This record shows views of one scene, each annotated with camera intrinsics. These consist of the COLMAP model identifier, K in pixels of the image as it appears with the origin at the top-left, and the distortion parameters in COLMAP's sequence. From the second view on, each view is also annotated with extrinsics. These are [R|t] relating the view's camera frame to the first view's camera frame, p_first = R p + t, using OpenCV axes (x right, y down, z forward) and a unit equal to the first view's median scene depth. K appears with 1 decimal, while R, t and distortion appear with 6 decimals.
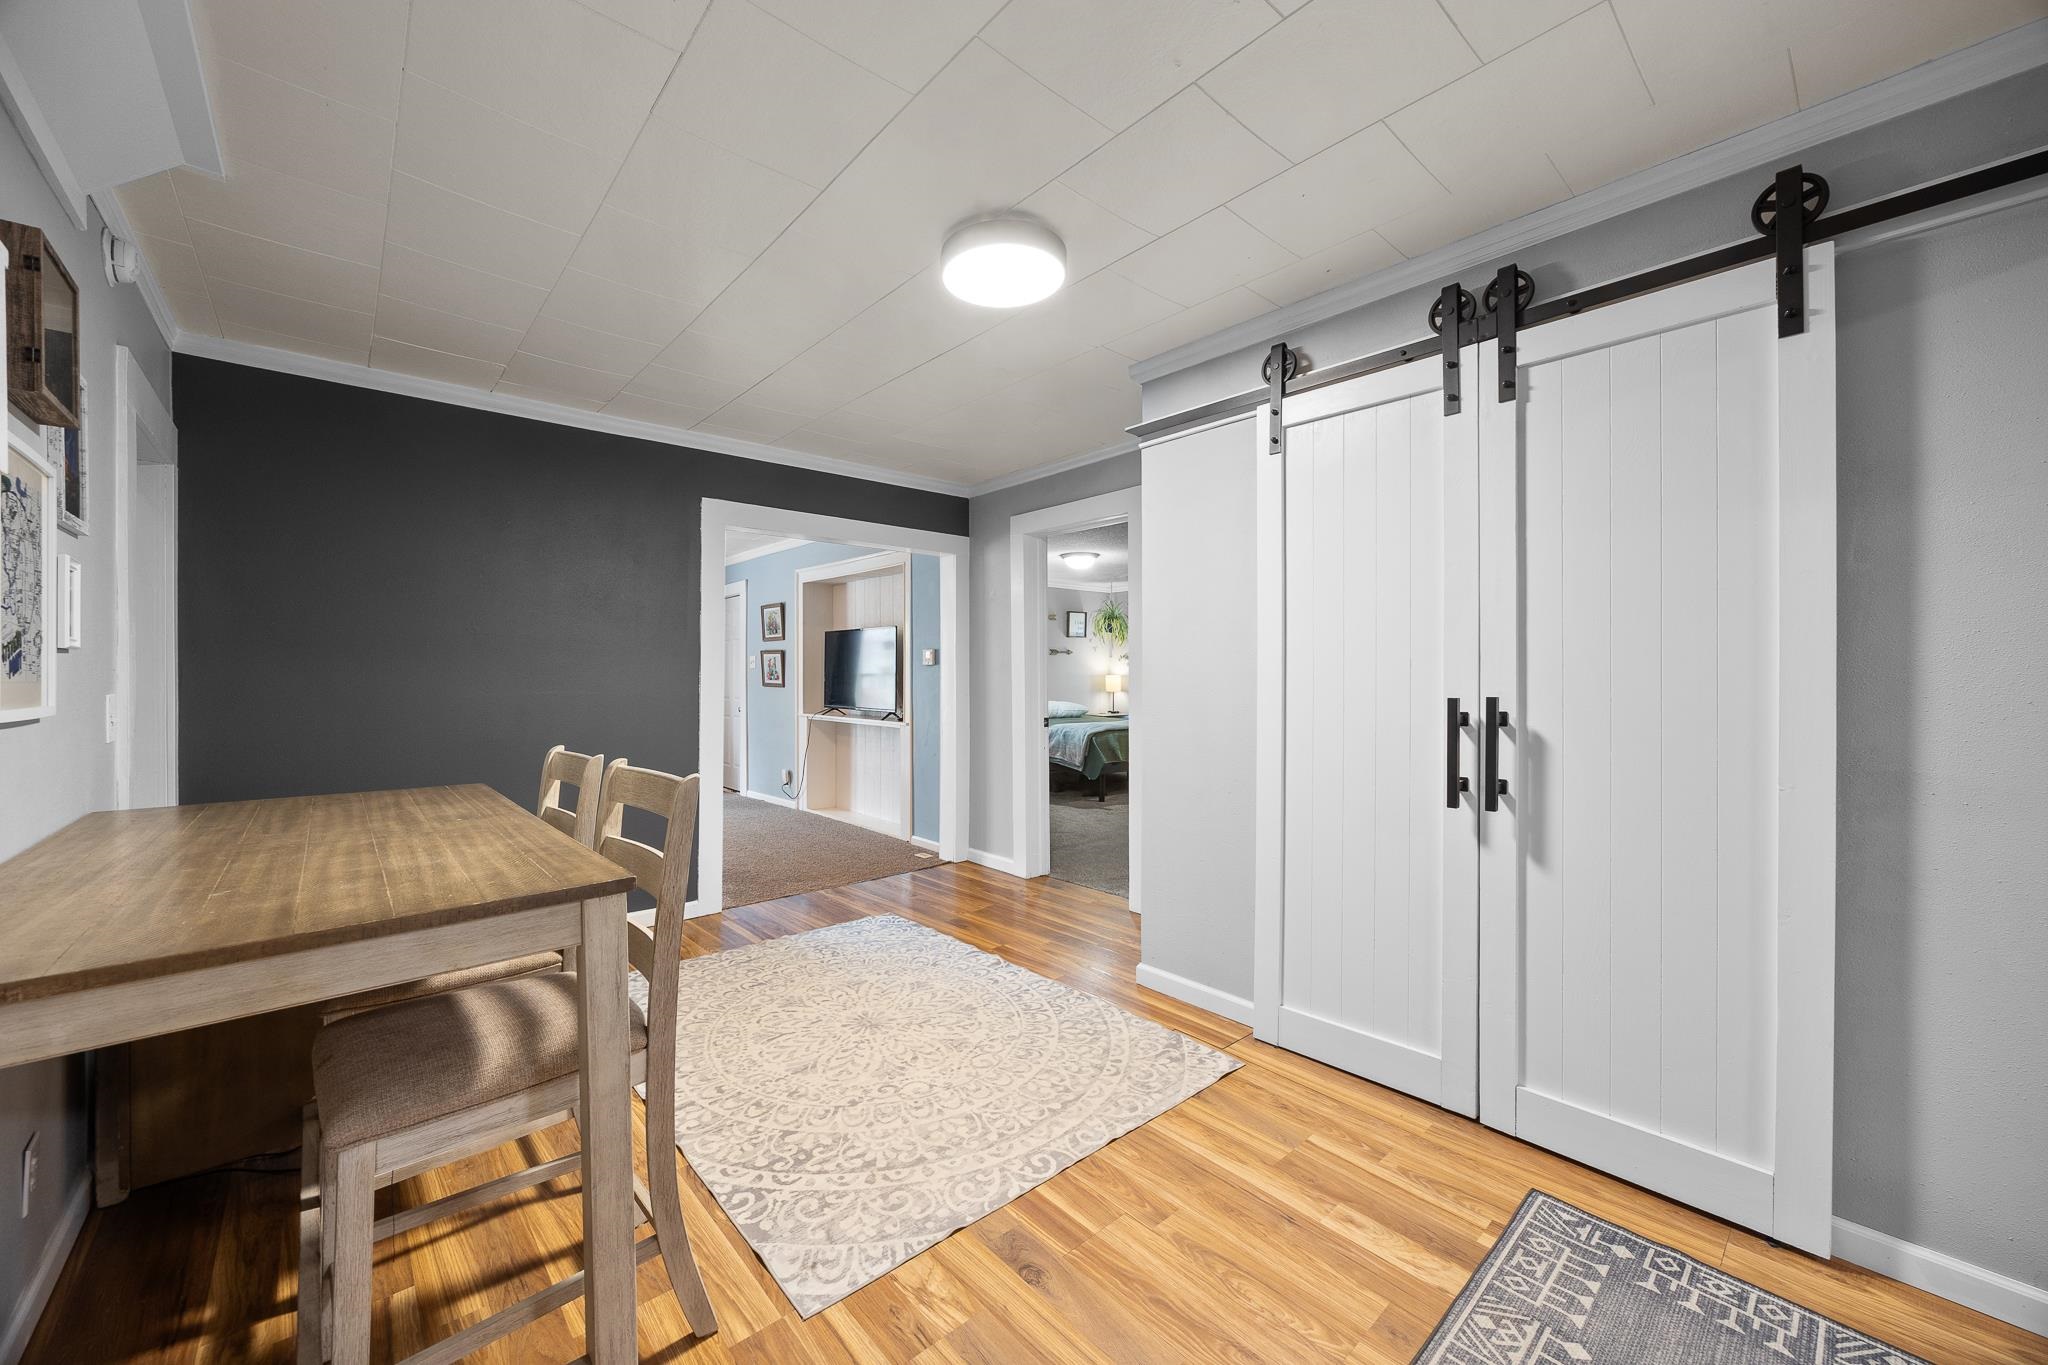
lens RADIAL K [[779.3, 0, 1016.6], [0, 779.3, 675.6], [0, 0, 1]] dist [-0.000119, 0.000048]
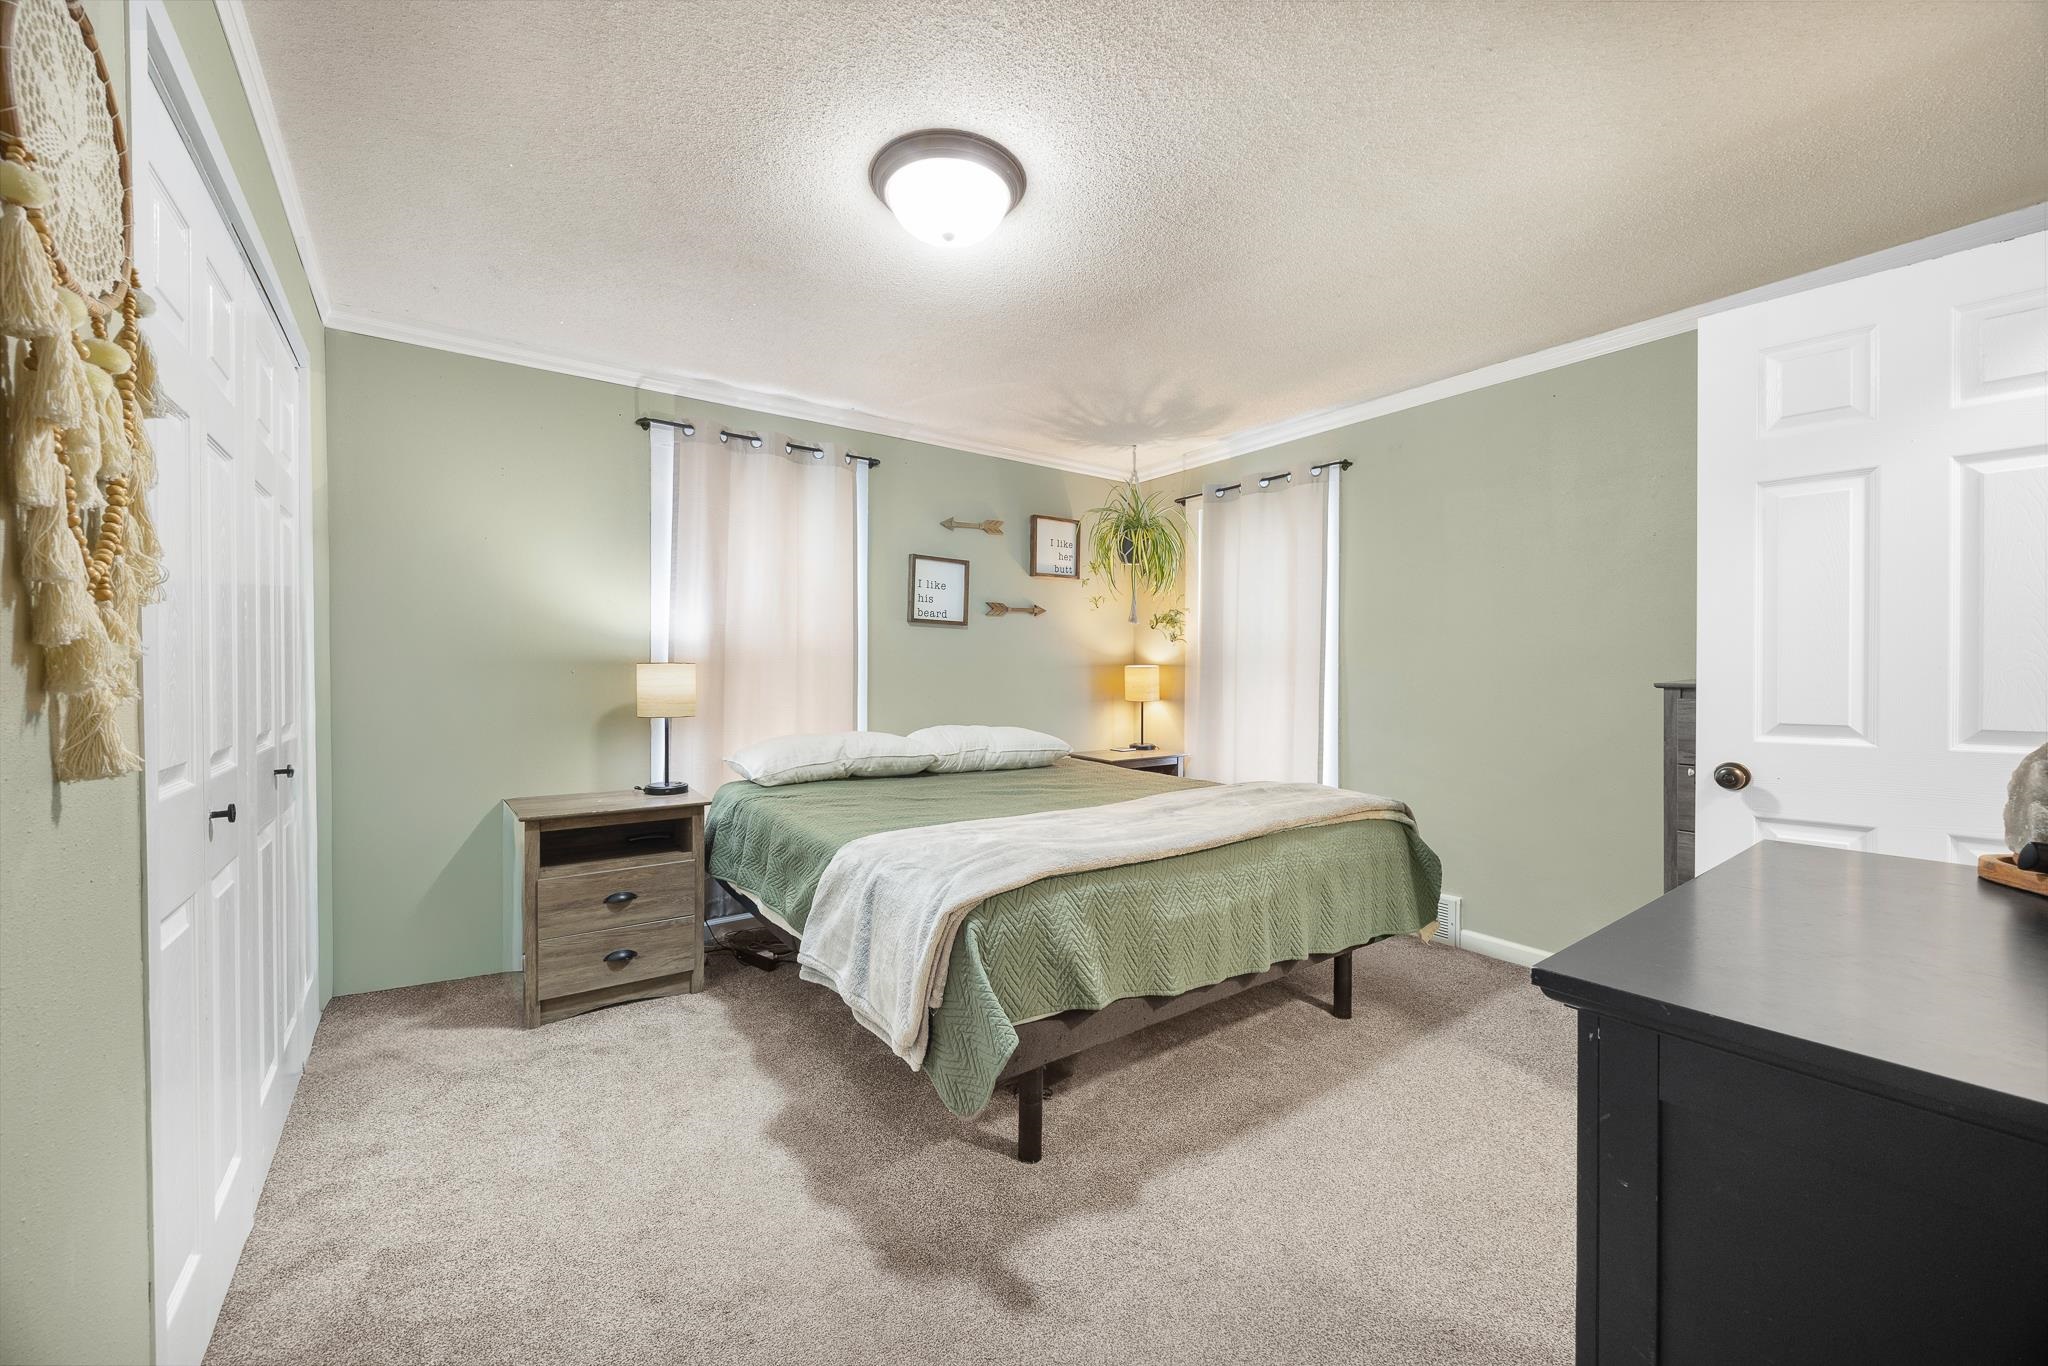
lens RADIAL K [[779.3, 0, 1016.6], [0, 779.3, 676.1], [0, 0, 1]] dist [-0.000119, 0.000048]
pose [[0.996120, 0.006254, -0.087779, 0.120875], [-0.005965, 0.999976, 0.003564, 0.006507], [0.087800, -0.003027, 0.996134, 0.722083]]
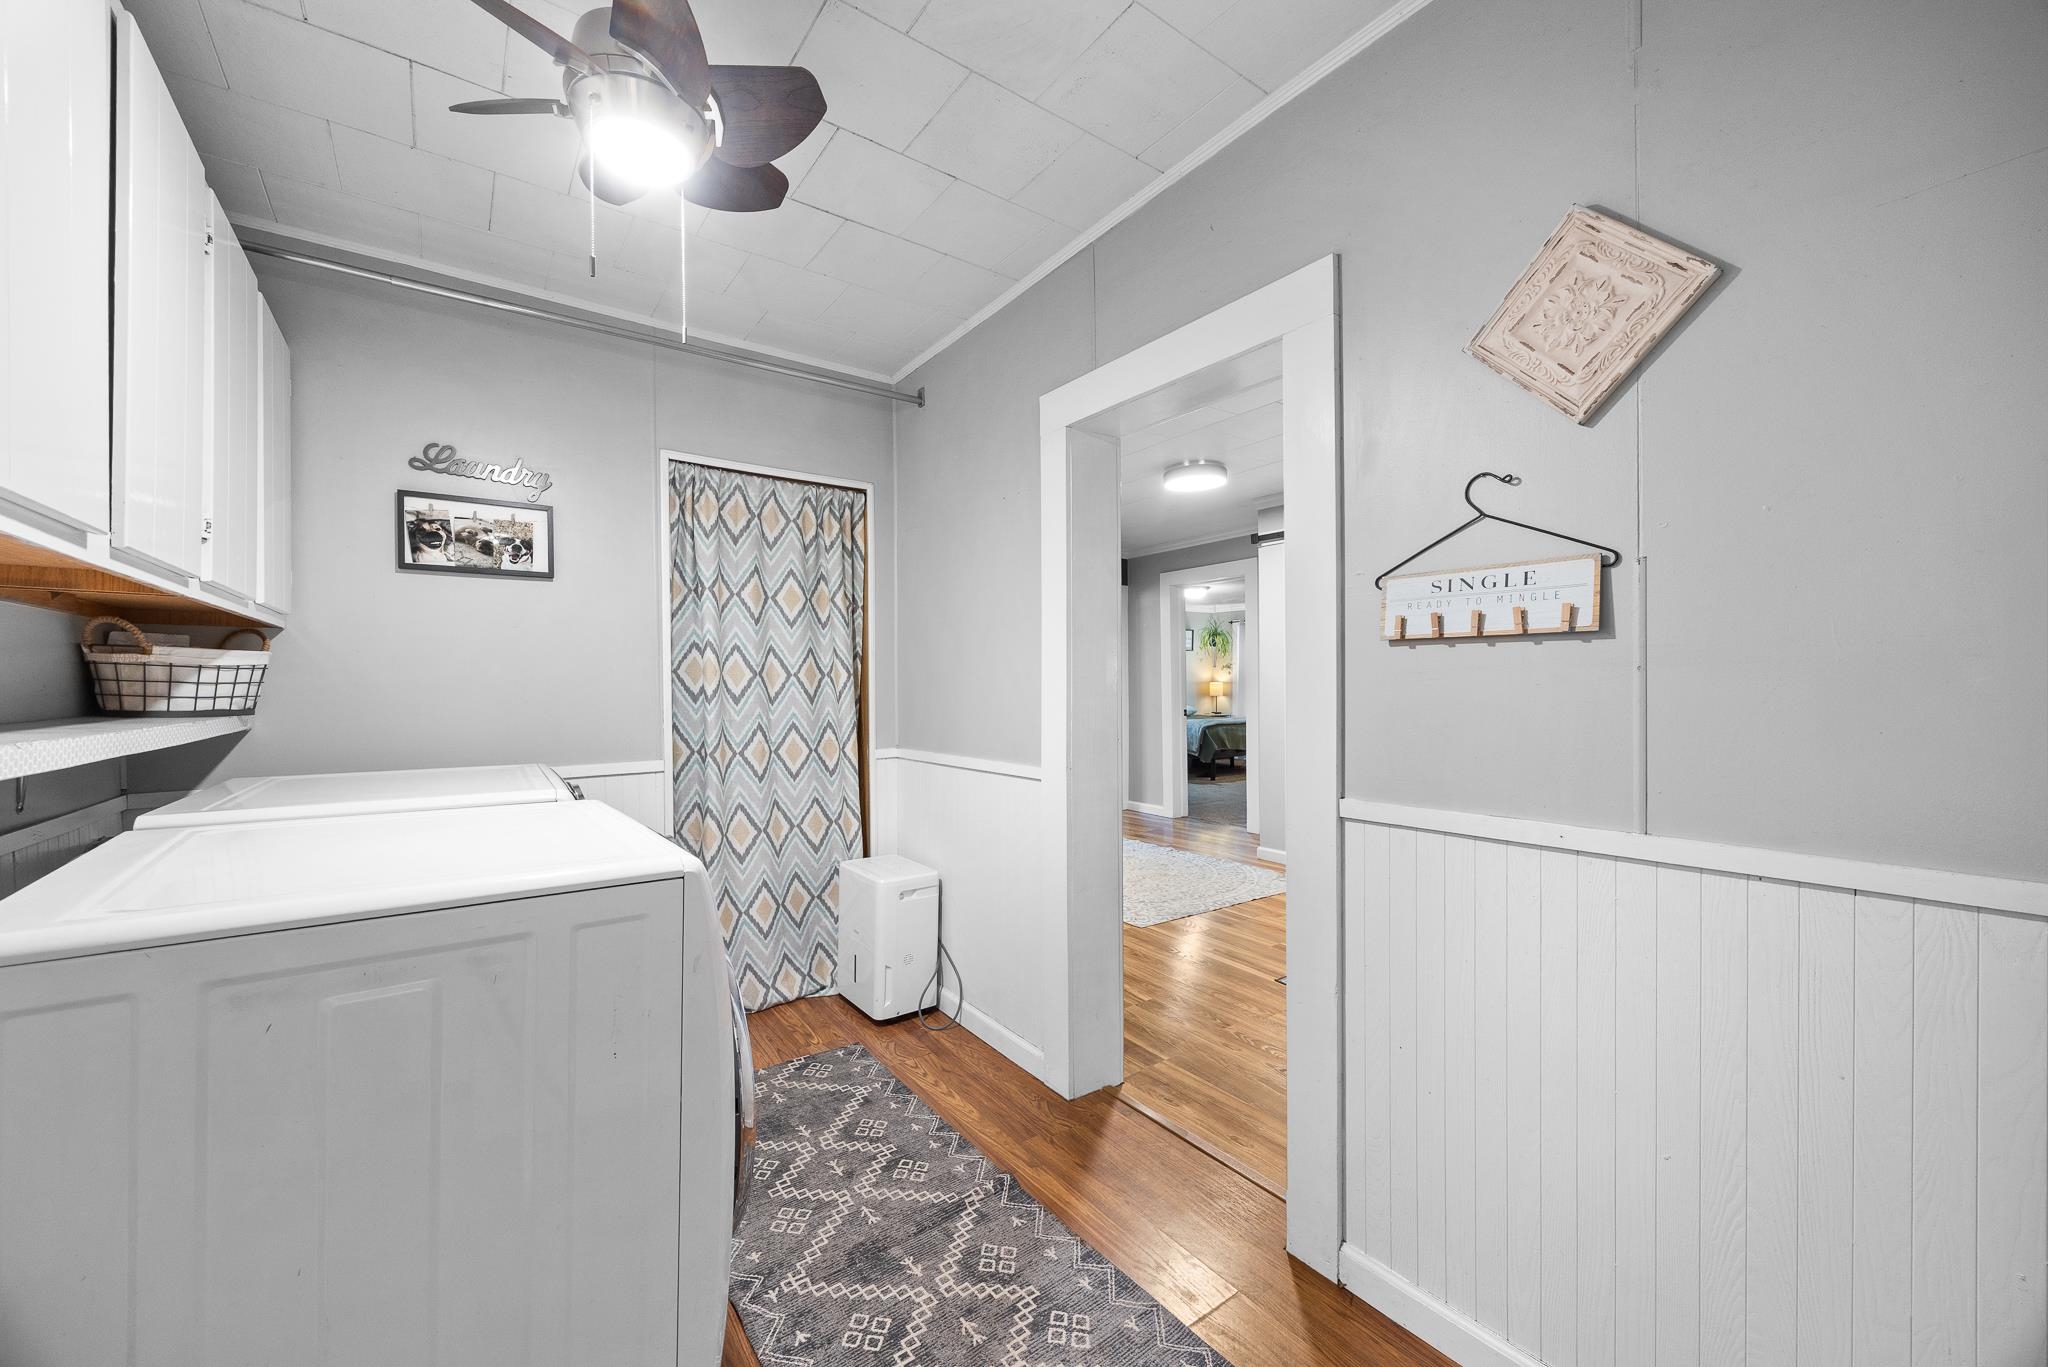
lens RADIAL K [[791.4, 0, 1014.8], [0, 791.4, 676.5], [0, 0, 1]] dist [-0.001103, 0.000025]
pose [[0.994828, -0.002921, -0.101534, -0.077893], [0.001835, 0.999940, -0.010786, 0.004507], [0.101559, 0.010544, 0.994774, -0.309140]]
